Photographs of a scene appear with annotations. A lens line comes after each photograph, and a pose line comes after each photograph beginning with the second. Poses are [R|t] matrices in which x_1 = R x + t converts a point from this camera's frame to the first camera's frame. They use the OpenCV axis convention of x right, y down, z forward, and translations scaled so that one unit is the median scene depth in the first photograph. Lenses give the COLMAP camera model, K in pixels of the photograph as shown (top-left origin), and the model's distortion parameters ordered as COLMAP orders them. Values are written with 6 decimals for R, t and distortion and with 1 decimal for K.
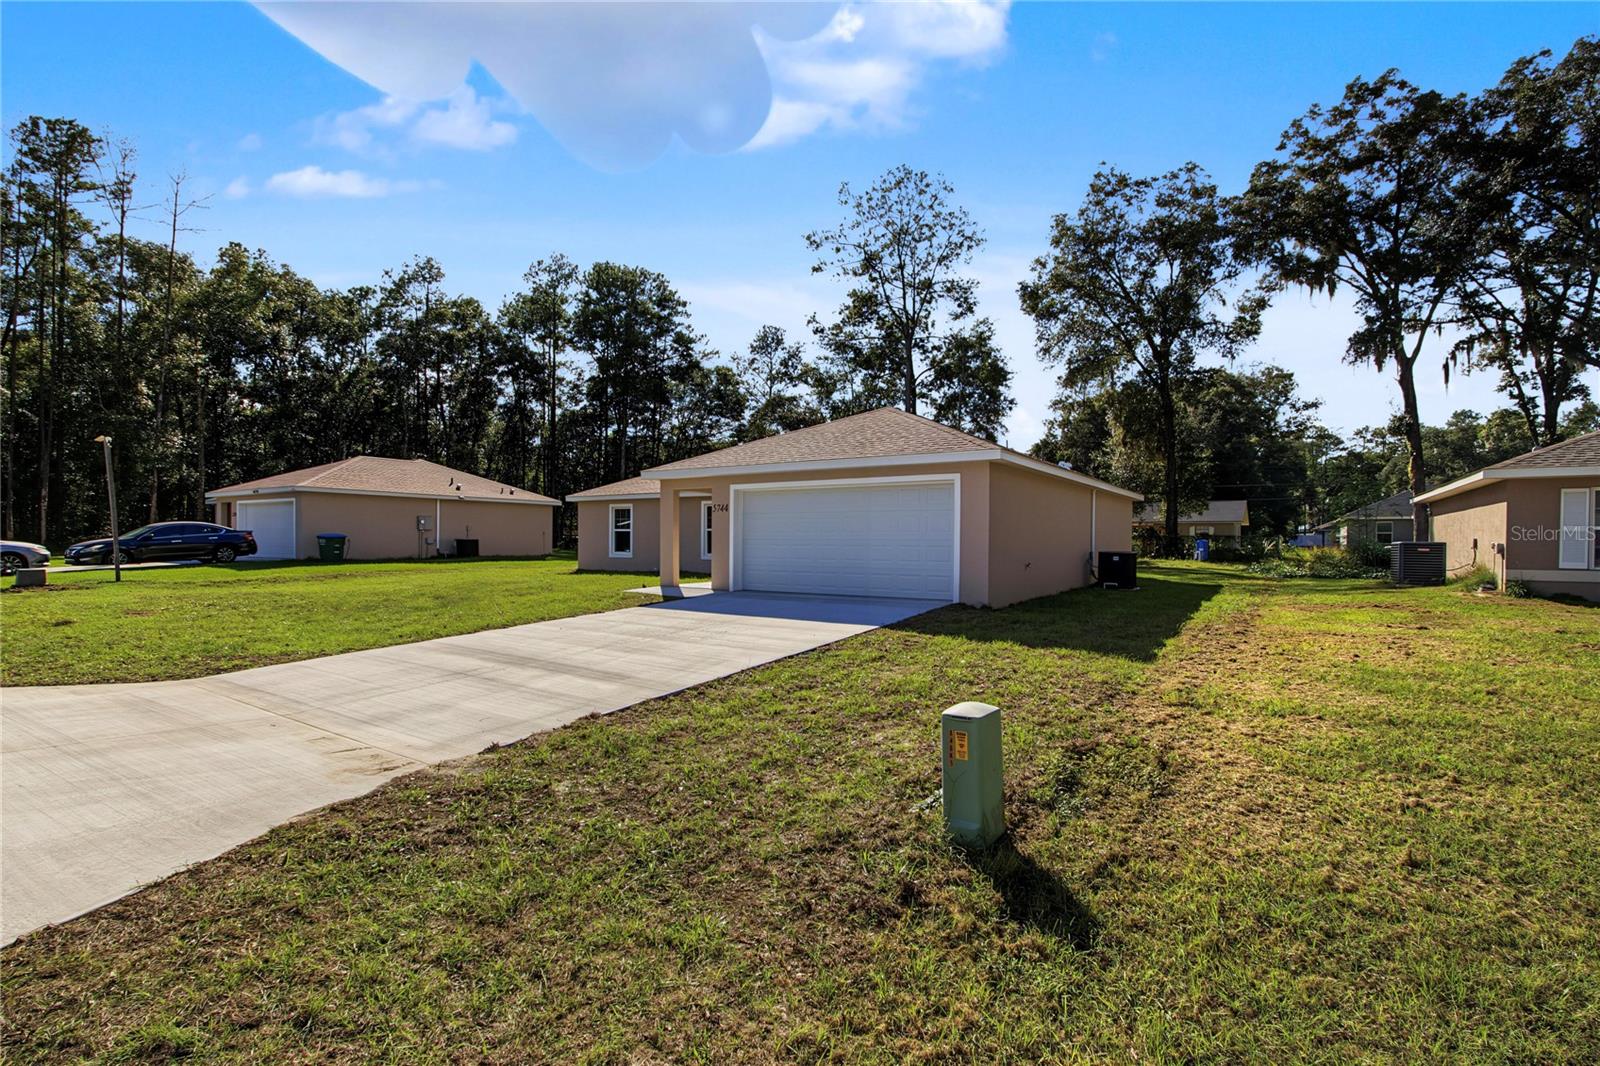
lens RADIAL K [[740.9, 0, 801.2], [0, 740.9, 542.4], [0, 0, 1]] dist [0.002199, -0.000519]
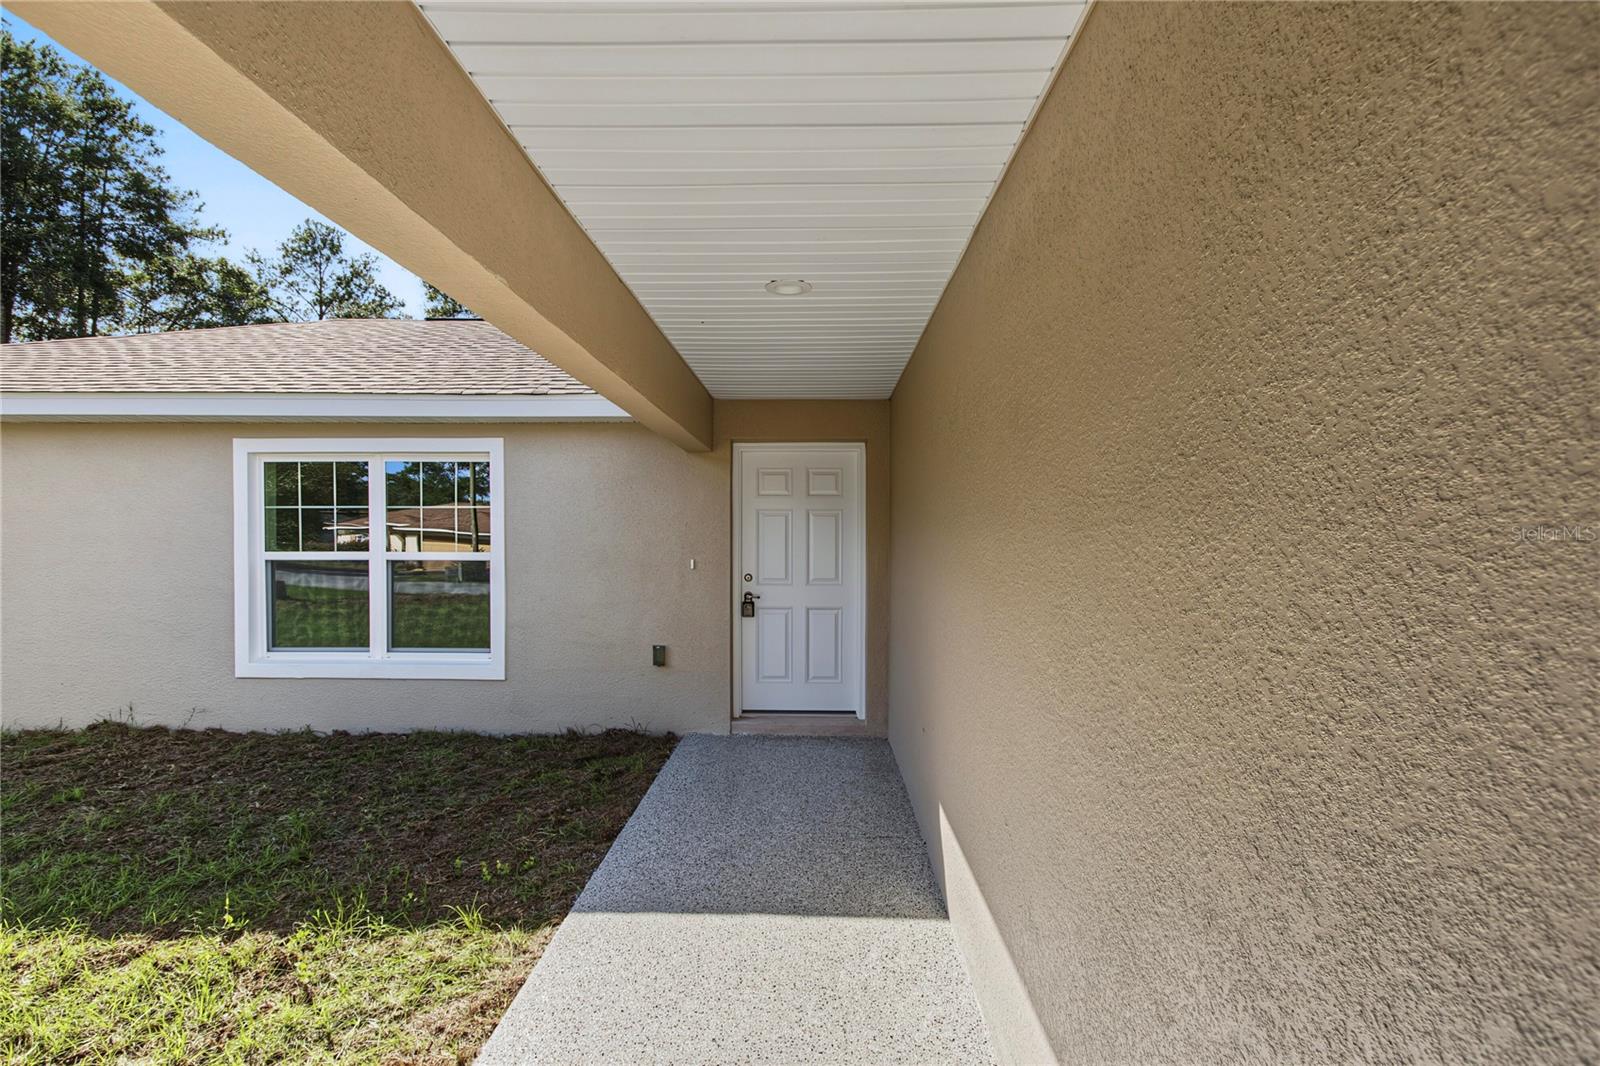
lens RADIAL K [[740.9, 0, 801.2], [0, 740.9, 542.4], [0, 0, 1]] dist [0.002199, -0.000519]
pose [[0.848418, -0.009513, 0.529242, -0.051978], [0.005385, 0.999942, 0.009341, -0.011776], [-0.529300, -0.005075, 0.848420, 0.348499]]
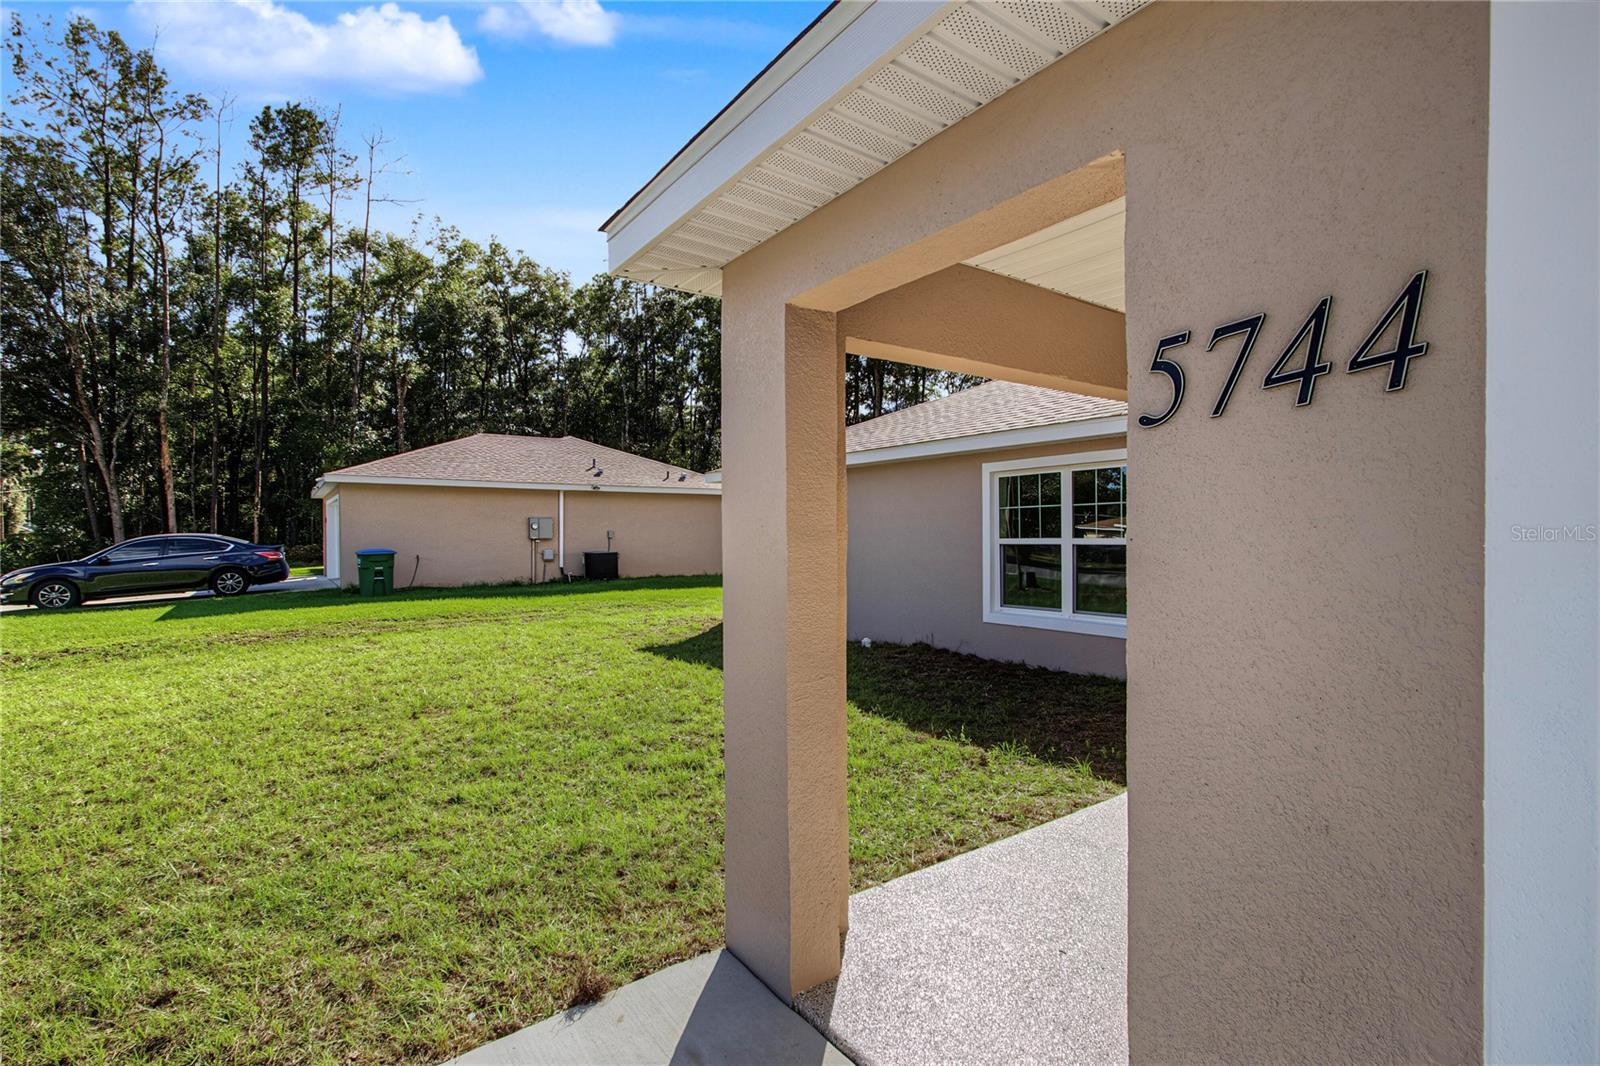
lens RADIAL K [[742.1, 0, 802.4], [0, 742.1, 548.0], [0, 0, 1]] dist [0.001377, 0.000338]
pose [[0.933743, -0.003169, -0.357931, -0.042209], [0.007794, 0.999904, 0.011479, -0.009657], [0.357860, -0.013508, 0.933678, 0.312639]]
